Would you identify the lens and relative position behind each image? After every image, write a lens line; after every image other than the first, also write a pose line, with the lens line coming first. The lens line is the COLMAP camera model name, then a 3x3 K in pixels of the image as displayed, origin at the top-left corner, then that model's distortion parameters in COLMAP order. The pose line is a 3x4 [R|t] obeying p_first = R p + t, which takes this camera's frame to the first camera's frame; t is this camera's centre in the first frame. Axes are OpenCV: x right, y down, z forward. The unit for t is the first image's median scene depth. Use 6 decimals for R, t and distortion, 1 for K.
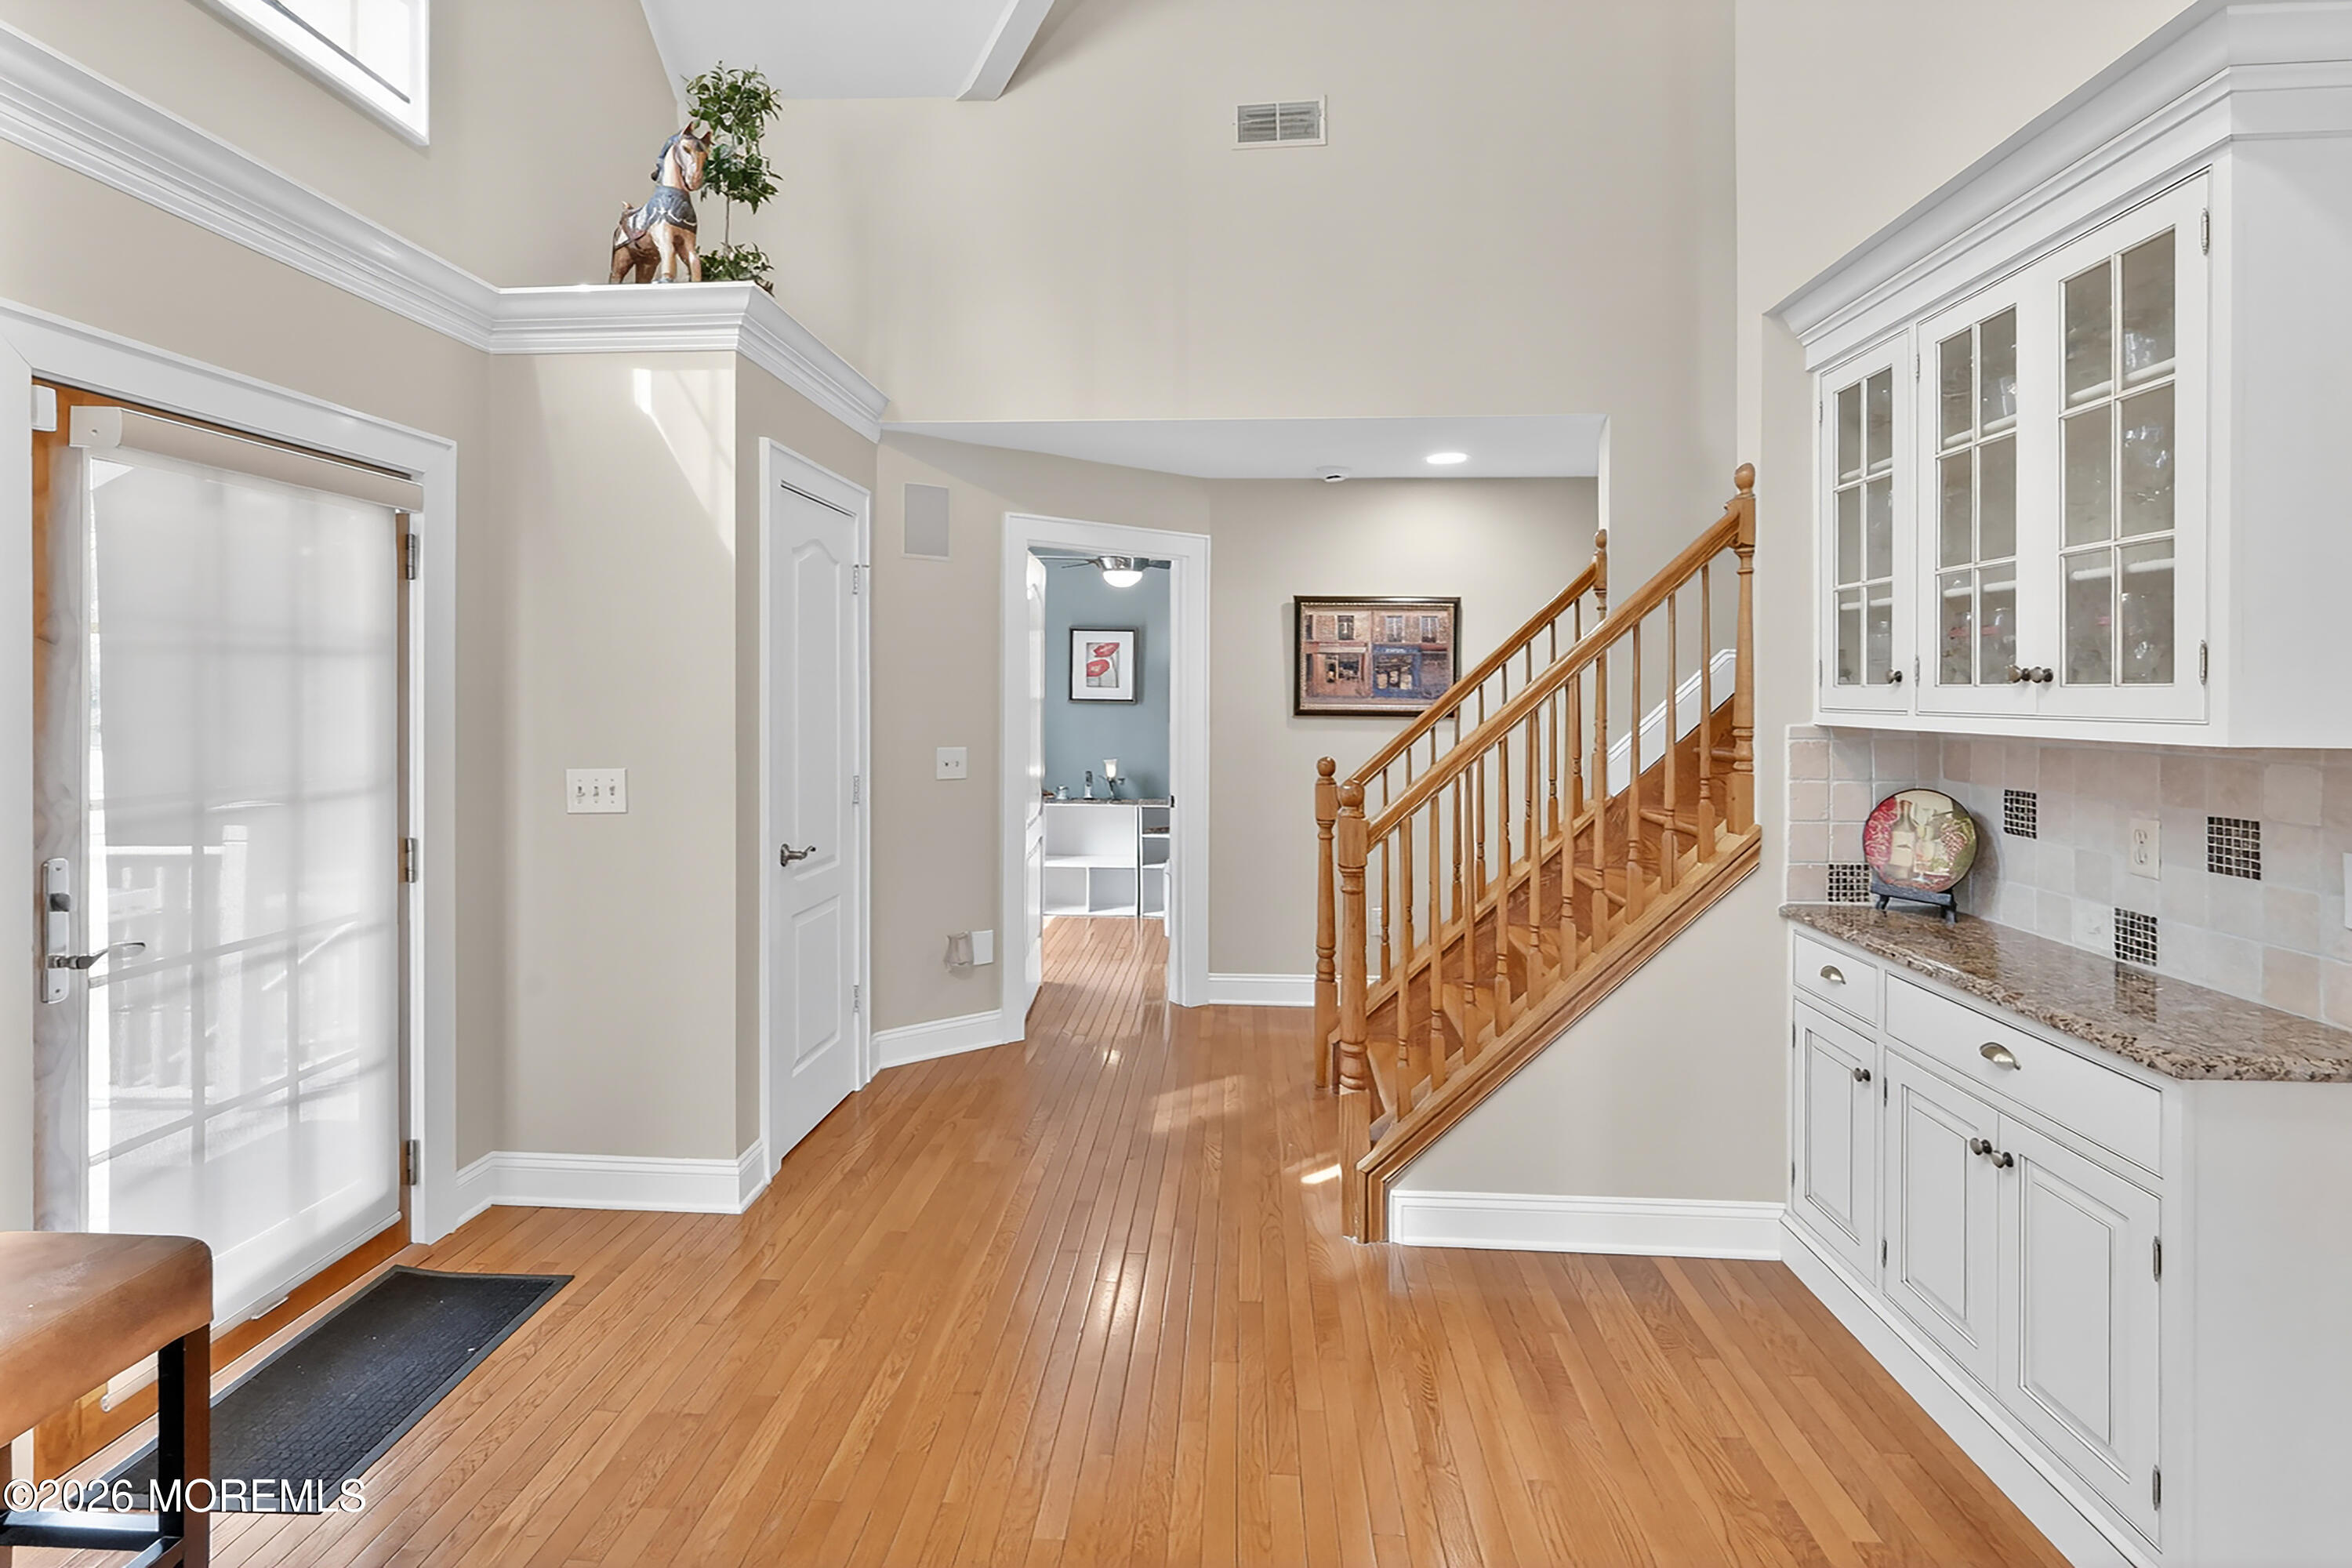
lens RADIAL K [[1076.3, 0, 1164.5], [0, 1076.3, 695.8], [0, 0, 1]] dist [-0.003200, -0.000255]
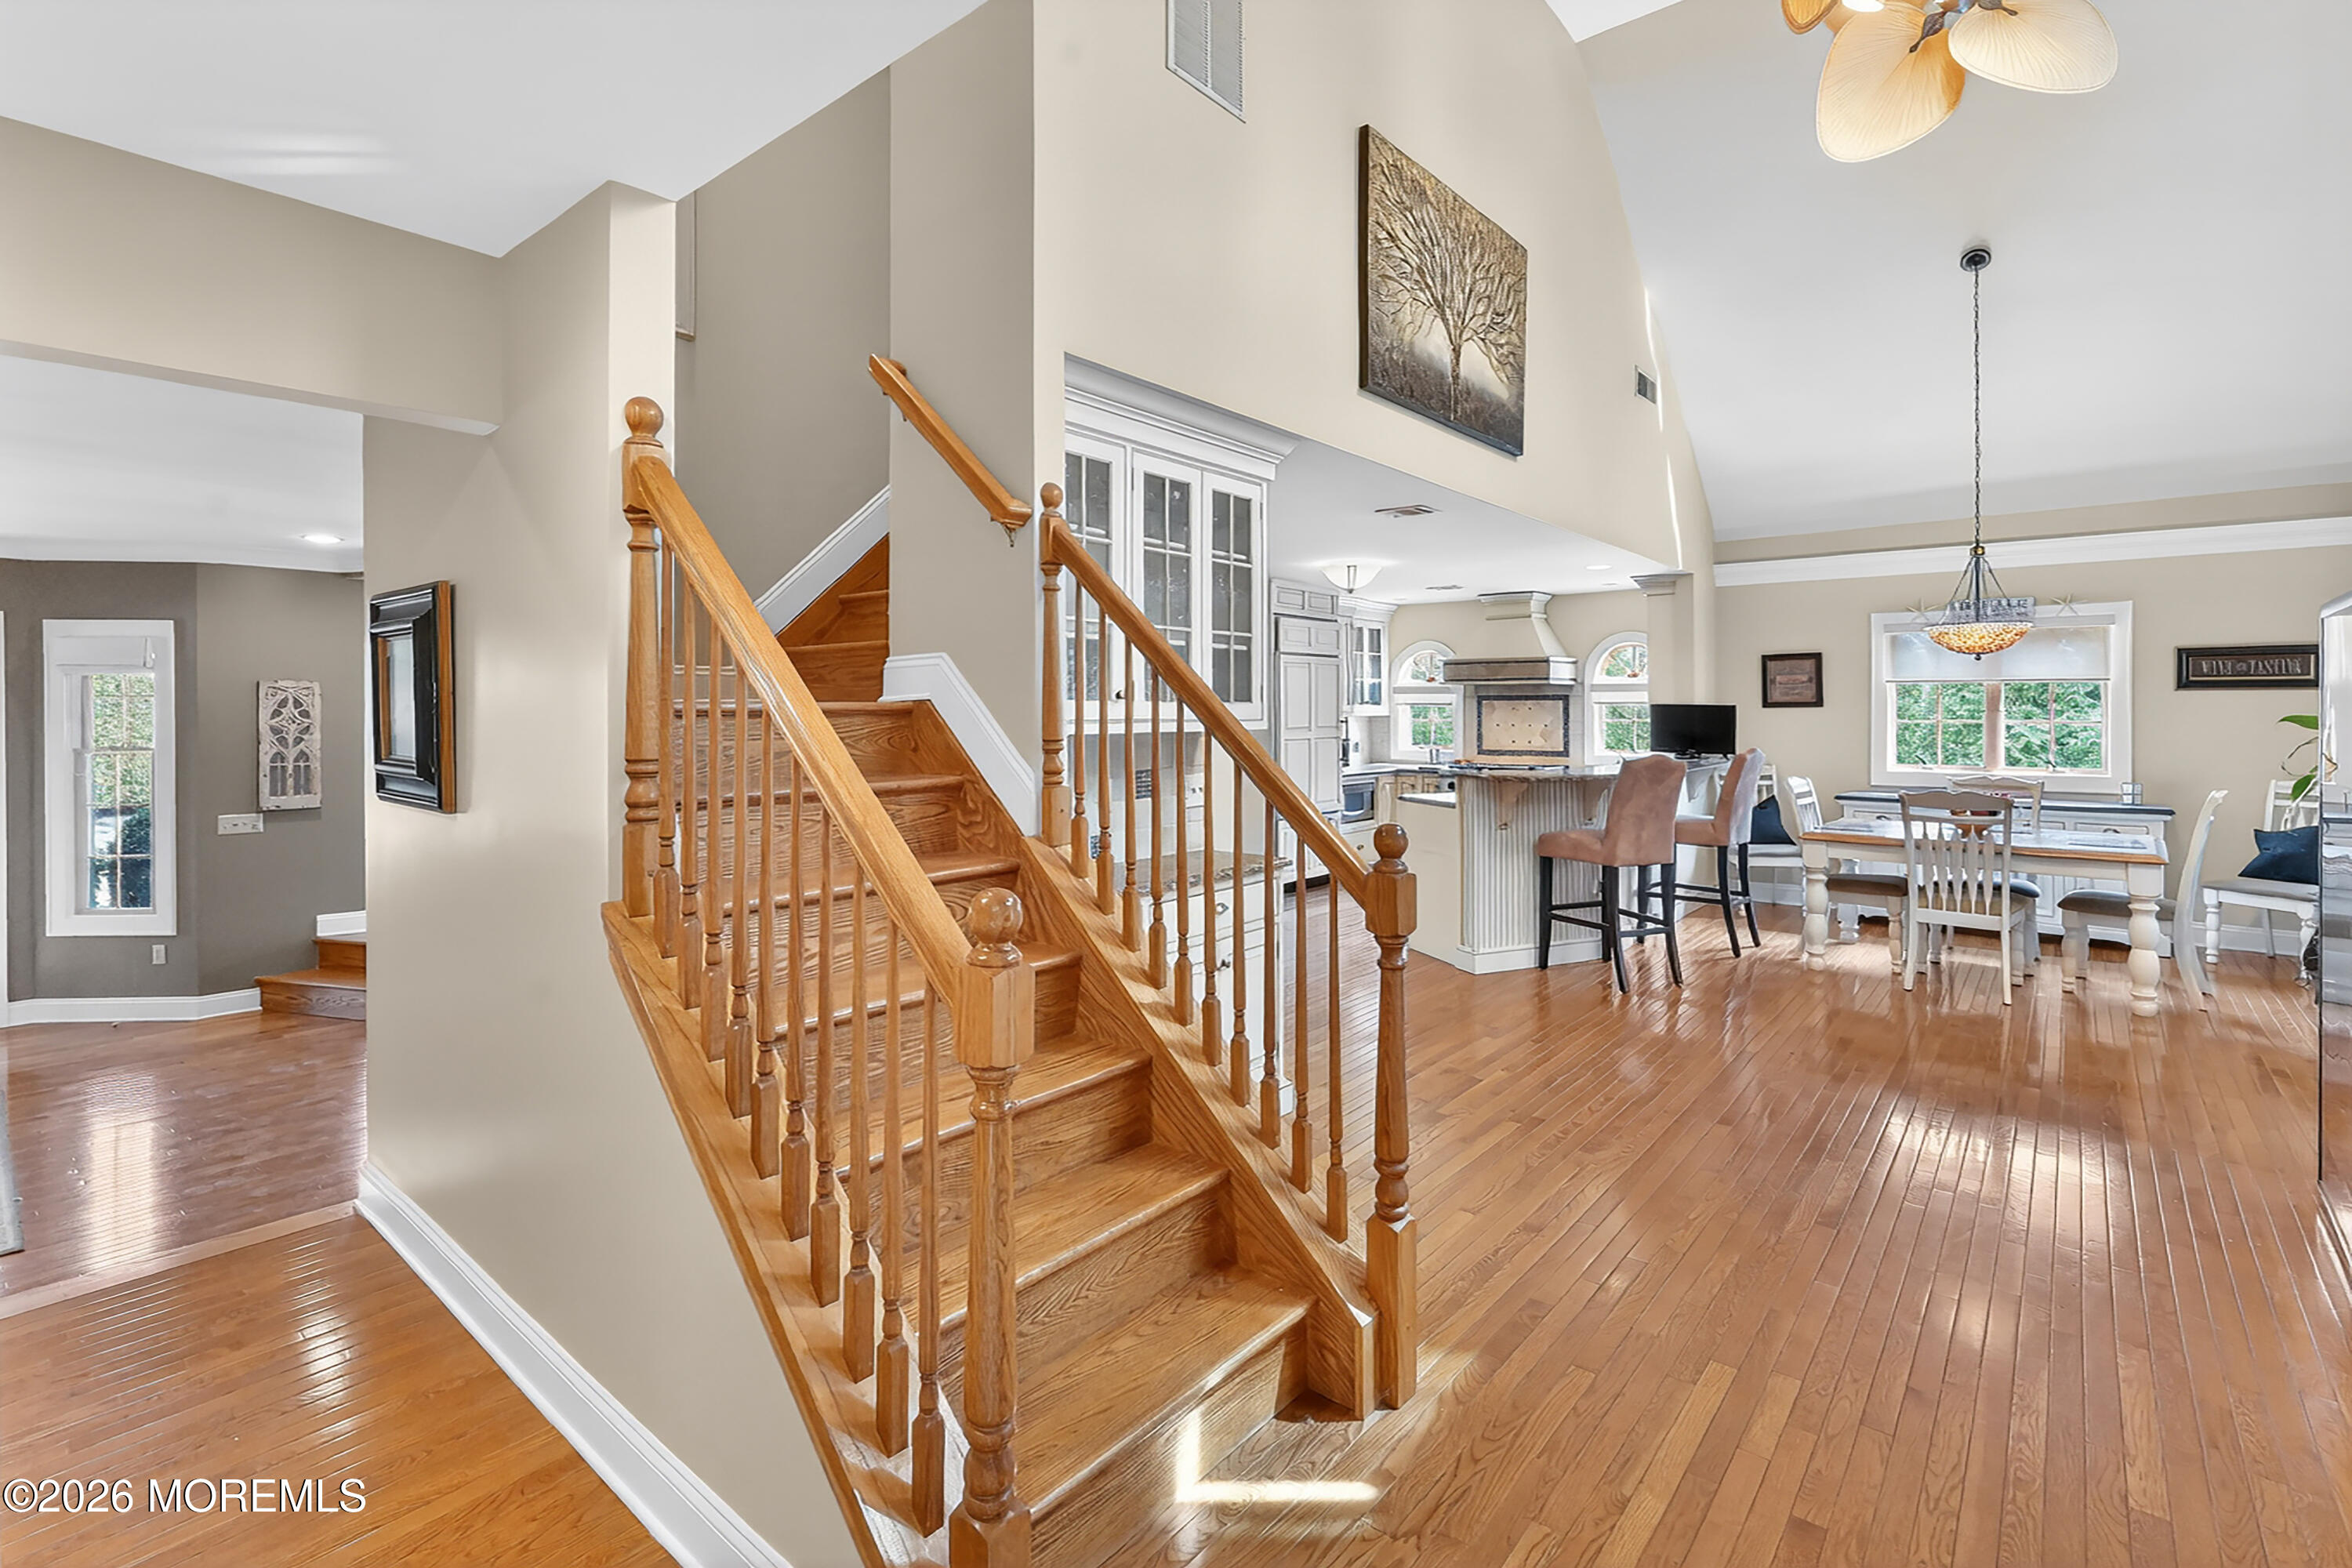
lens RADIAL K [[1076.3, 0, 1208.1], [0, 1076.3, 728.0], [0, 0, 1]] dist [-0.003200, -0.000255]
pose [[-0.813978, 0.005030, 0.580873, -0.251364], [0.005292, 0.999985, -0.001245, 0.037307], [-0.580871, 0.002061, -0.813993, 2.402952]]
